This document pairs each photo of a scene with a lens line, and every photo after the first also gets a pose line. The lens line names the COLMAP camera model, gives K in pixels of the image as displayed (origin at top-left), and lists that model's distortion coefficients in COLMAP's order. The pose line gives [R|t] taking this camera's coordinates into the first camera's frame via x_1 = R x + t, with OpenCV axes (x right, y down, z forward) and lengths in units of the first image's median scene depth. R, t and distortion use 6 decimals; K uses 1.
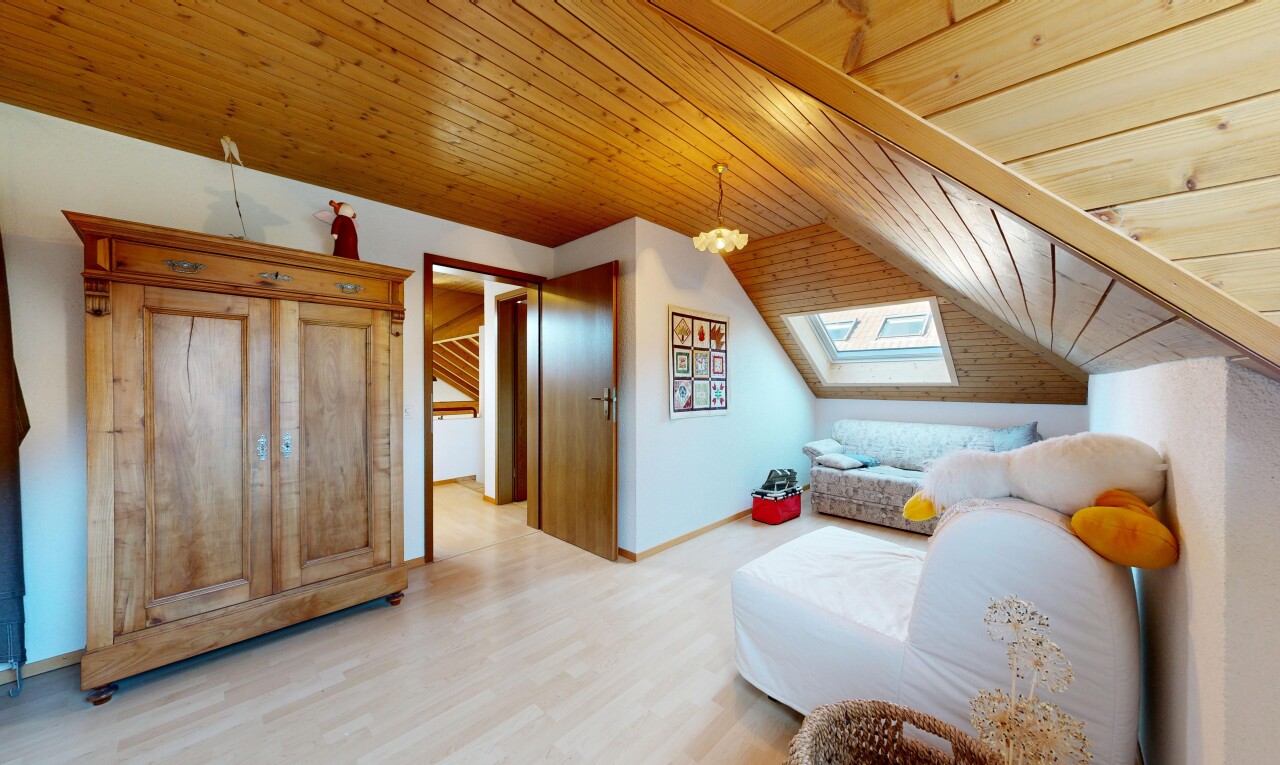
lens RADIAL K [[429.2, 0, 641.3], [0, 429.2, 382.5], [0, 0, 1]] dist [-0.001315, -0.000042]
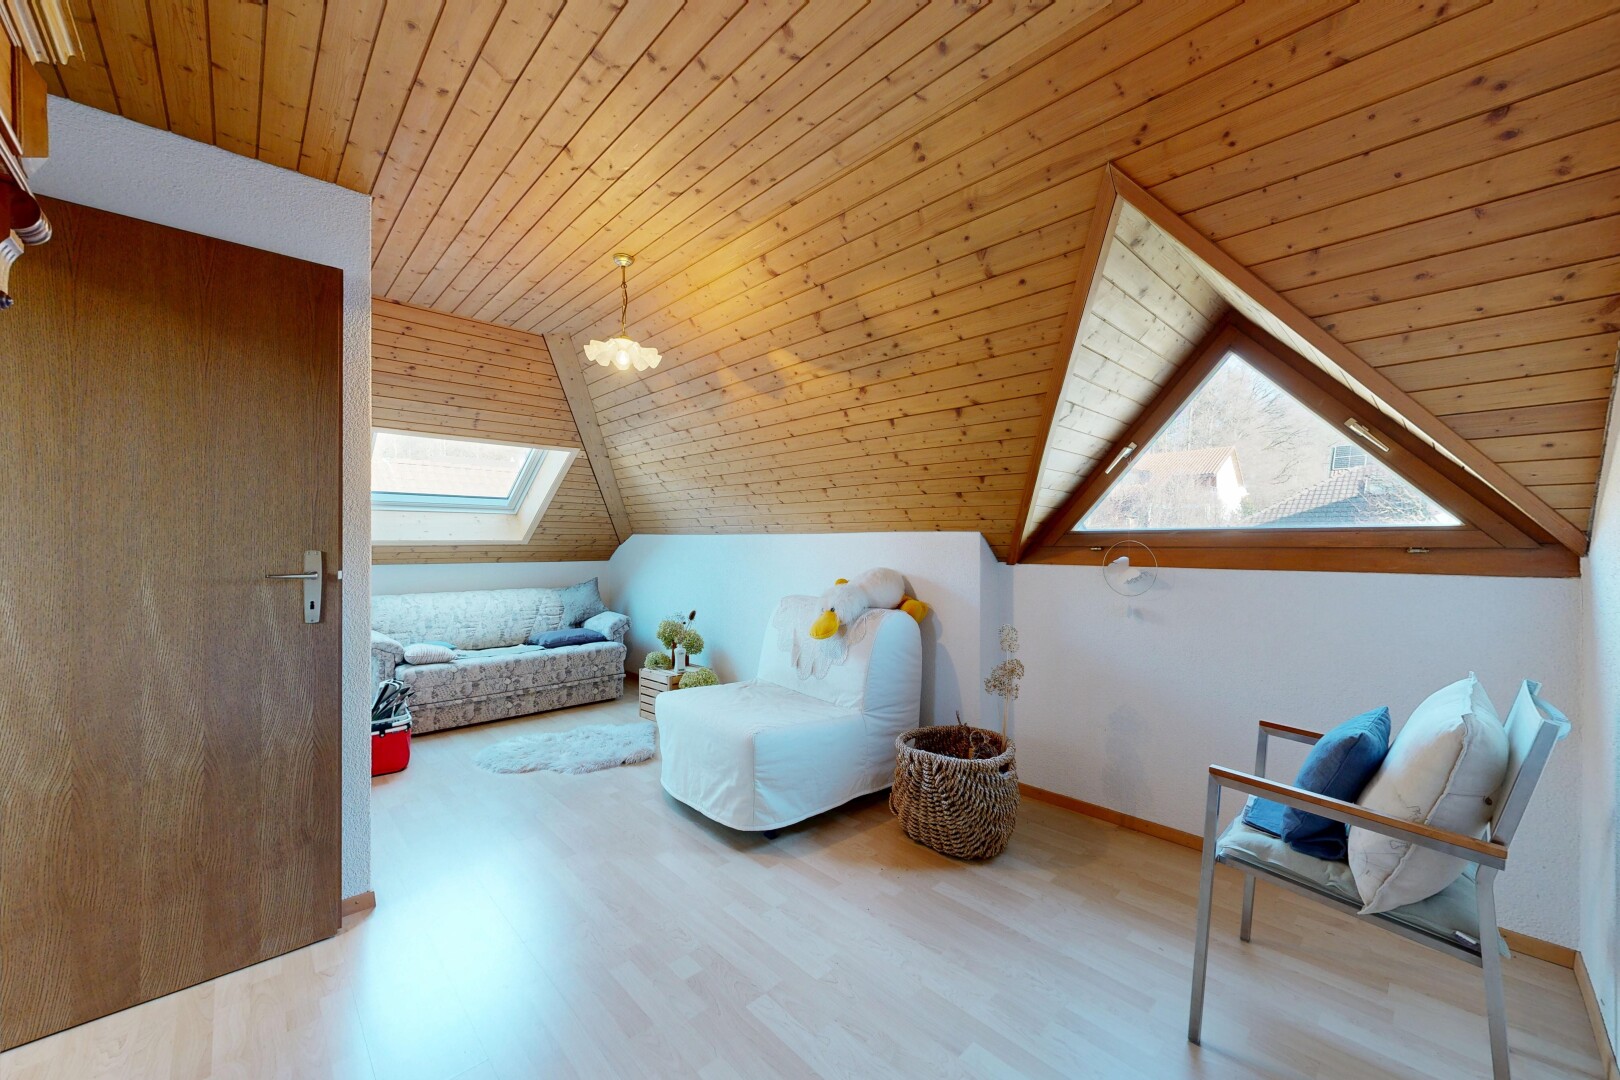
lens RADIAL K [[604.5, 0, 810.8], [0, 604.5, 543.4], [0, 0, 1]] dist [0.001324, -0.000034]
pose [[0.050766, -0.002169, 0.998708, -0.547584], [-0.005885, 0.999980, 0.002470, -0.000285], [-0.998693, -0.006003, 0.050752, 0.382226]]
